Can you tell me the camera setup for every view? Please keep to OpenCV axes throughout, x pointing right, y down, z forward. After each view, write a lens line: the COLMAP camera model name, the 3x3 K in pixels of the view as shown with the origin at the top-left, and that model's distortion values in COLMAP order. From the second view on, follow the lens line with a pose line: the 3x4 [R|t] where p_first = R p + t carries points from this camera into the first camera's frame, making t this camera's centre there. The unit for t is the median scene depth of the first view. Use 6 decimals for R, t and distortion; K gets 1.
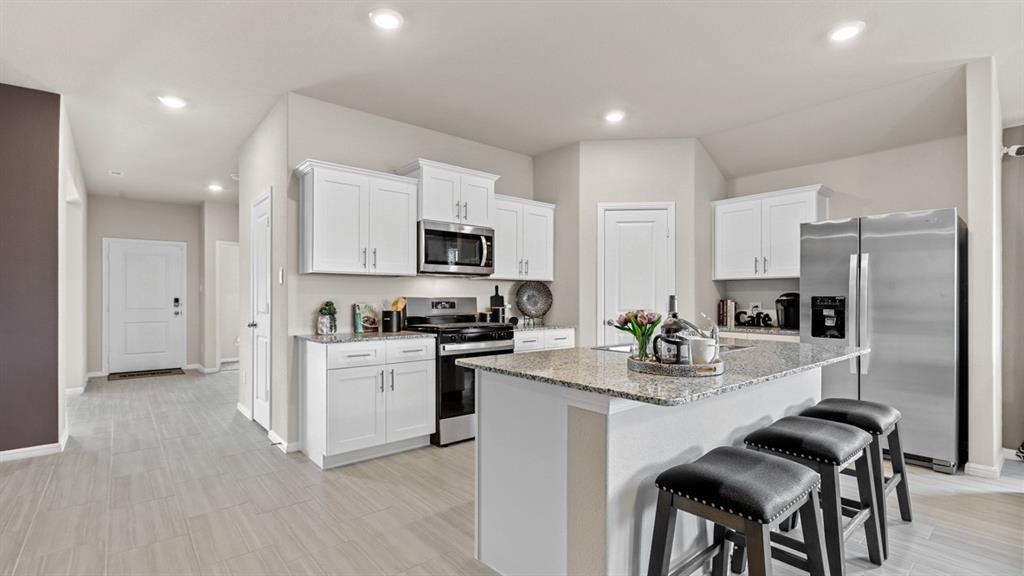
lens RADIAL K [[464.2, 0, 515.2], [0, 464.2, 291.5], [0, 0, 1]] dist [-0.004179, 0.000181]
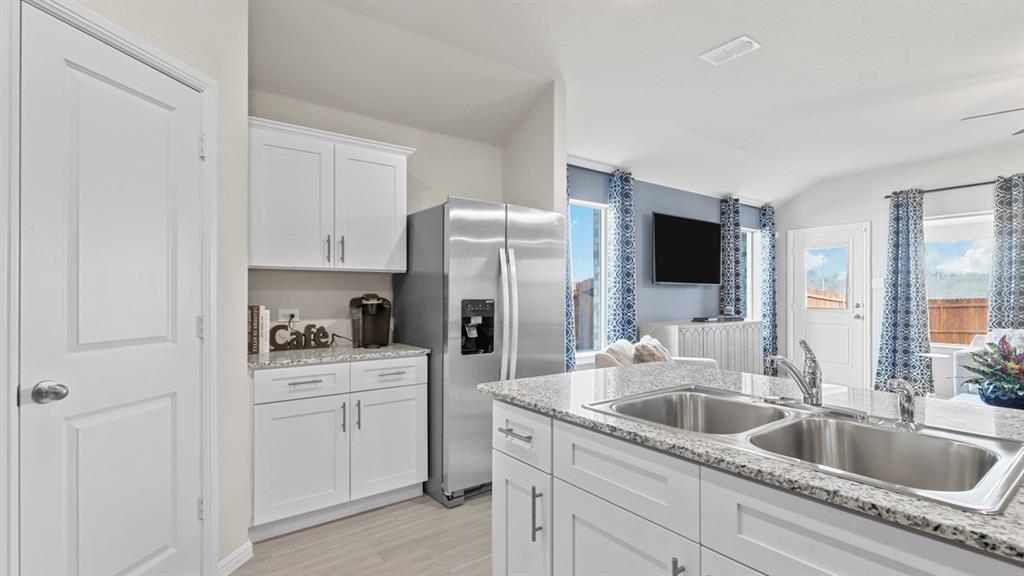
lens RADIAL K [[464.2, 0, 512.2], [0, 464.2, 290.1], [0, 0, 1]] dist [-0.004179, 0.000181]
pose [[0.073090, 0.011856, 0.997255, -0.076961], [-0.010823, 0.999880, -0.011094, 0.002990], [-0.997267, -0.009982, 0.073210, 0.823664]]
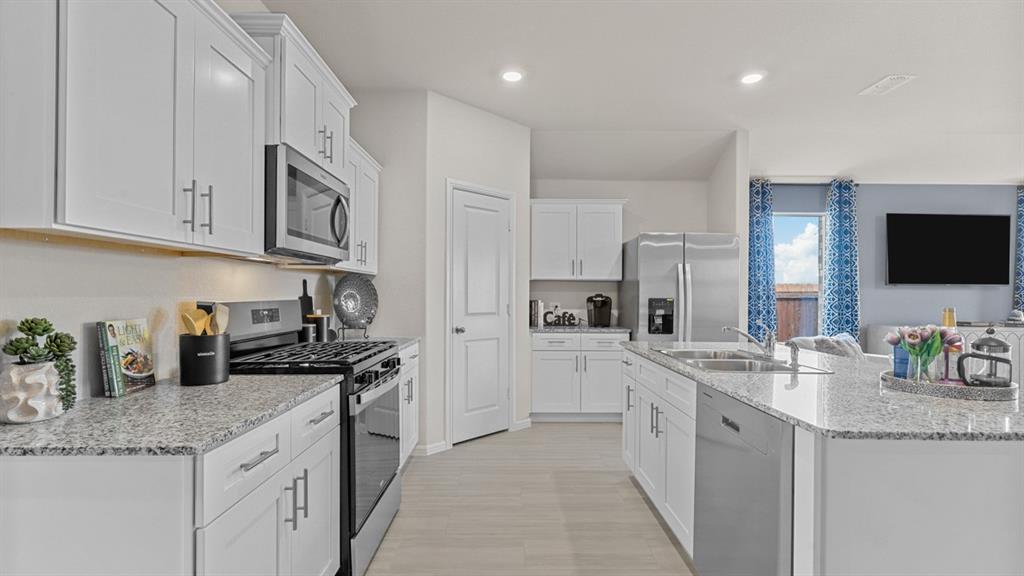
lens RADIAL K [[464.2, 0, 514.3], [0, 464.2, 286.5], [0, 0, 1]] dist [-0.004179, 0.000181]
pose [[0.642932, 0.015294, 0.765770, -0.415075], [-0.015313, 0.999857, -0.007112, -0.004541], [-0.765770, -0.007154, 0.643075, 0.497085]]
